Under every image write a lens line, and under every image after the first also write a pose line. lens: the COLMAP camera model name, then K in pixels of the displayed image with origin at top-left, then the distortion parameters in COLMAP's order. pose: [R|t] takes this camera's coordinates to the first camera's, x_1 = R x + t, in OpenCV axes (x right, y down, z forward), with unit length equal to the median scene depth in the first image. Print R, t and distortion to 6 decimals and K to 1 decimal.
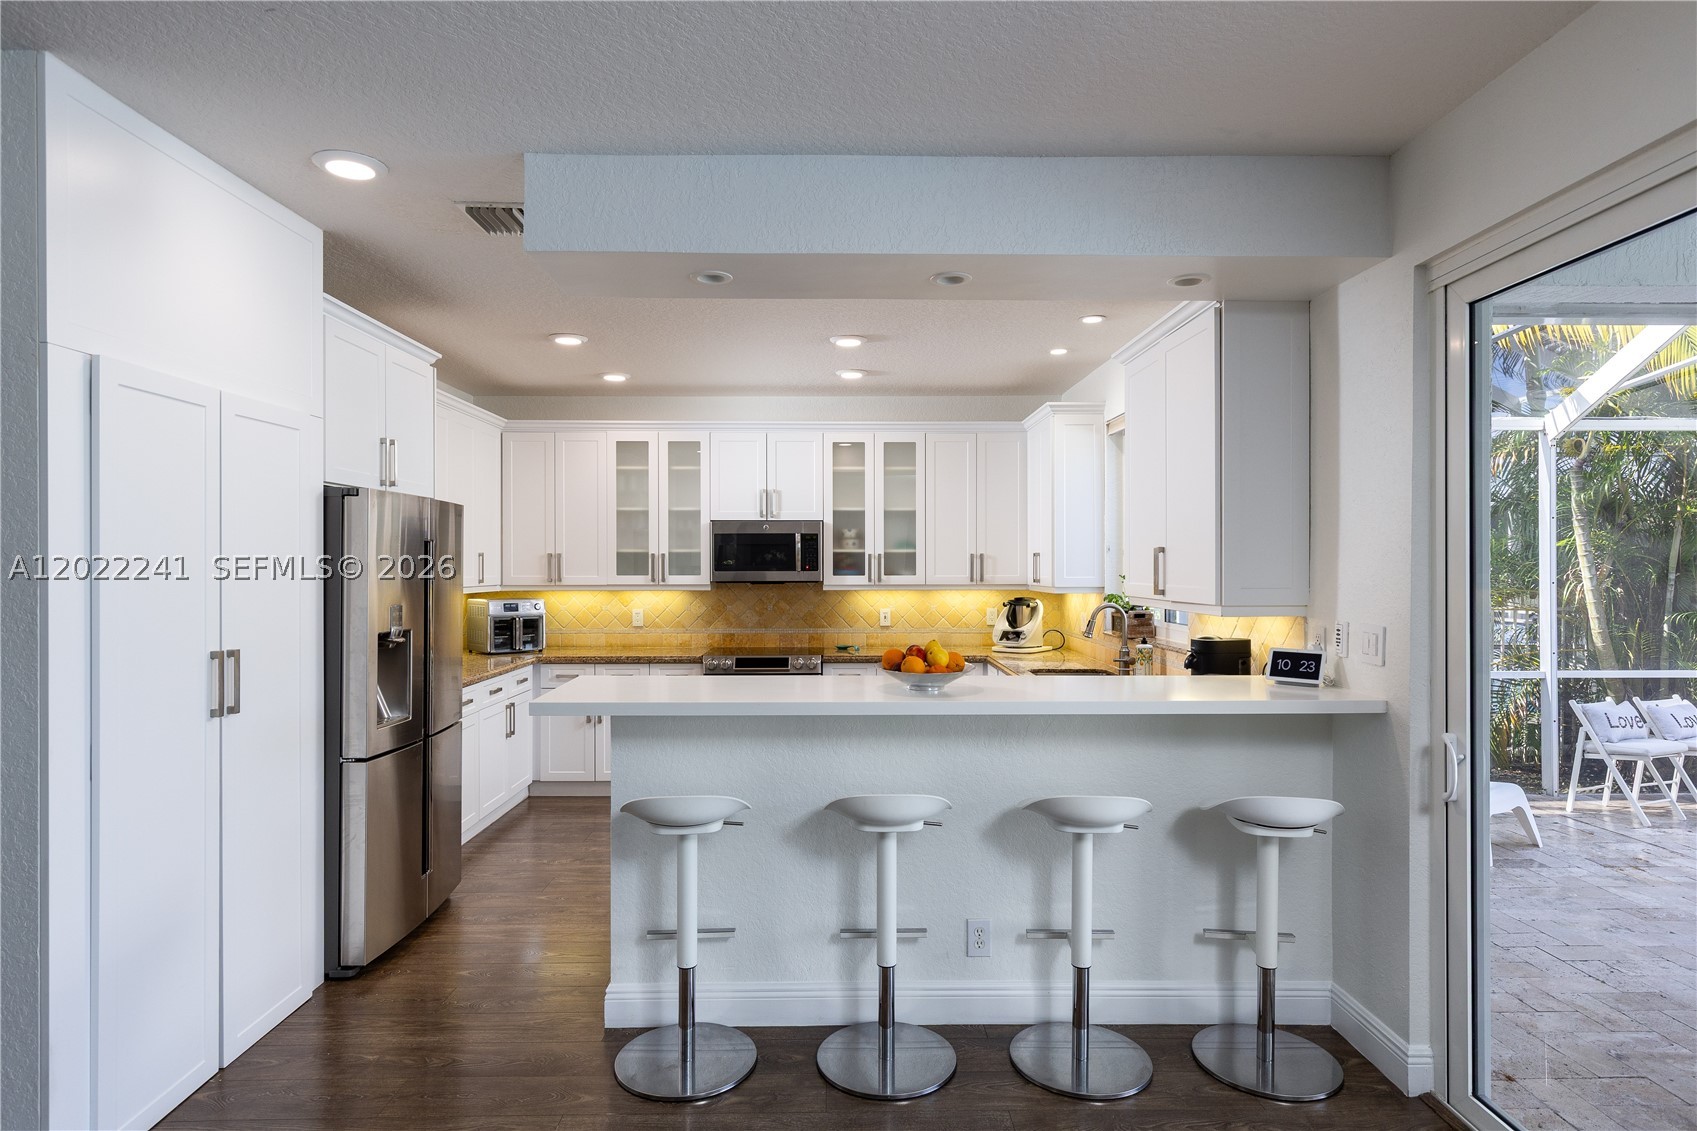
lens RADIAL K [[940.6, 0, 850.3], [0, 940.6, 569.6], [0, 0, 1]] dist [0.005807, 0.000603]
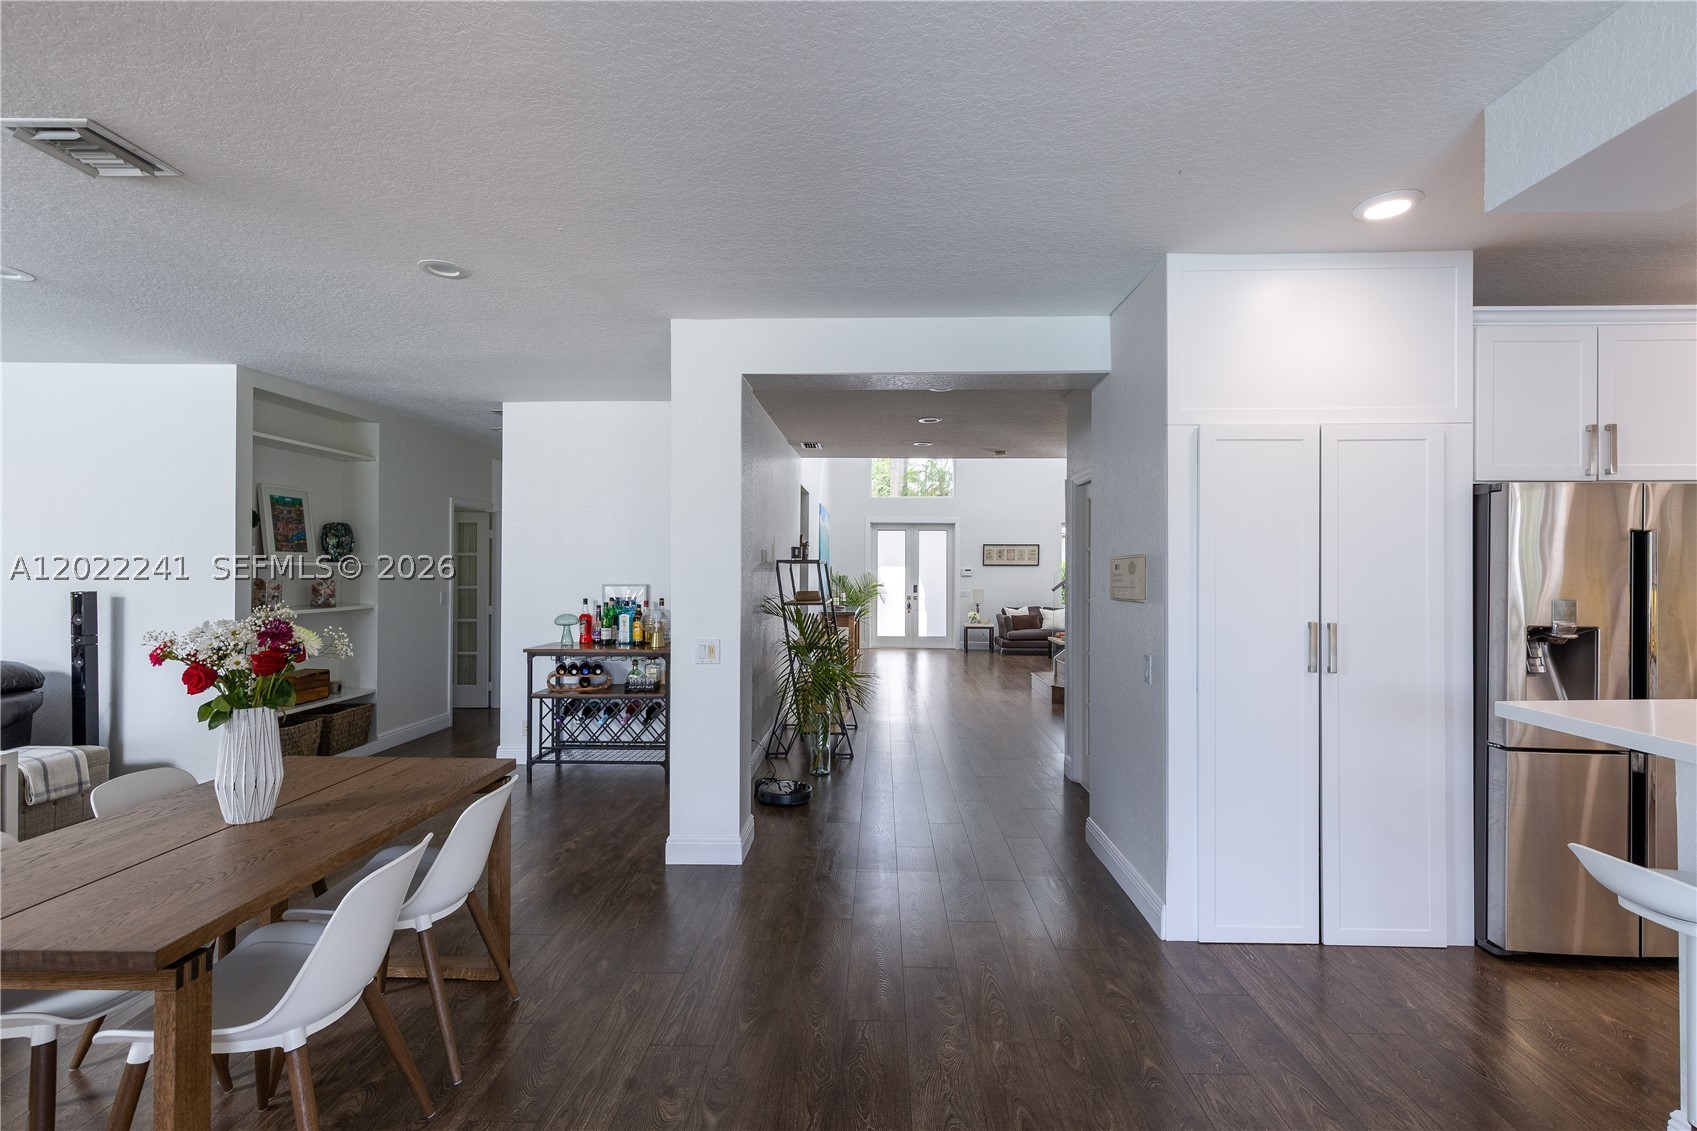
lens RADIAL K [[757.8, 0, 857.5], [0, 757.8, 563.0], [0, 0, 1]] dist [-0.001485, -0.000072]
pose [[-0.035730, -0.009971, -0.999312, 0.348289], [-0.010568, 0.999898, -0.009599, 0.017480], [0.999306, 0.010217, -0.035831, 0.340533]]
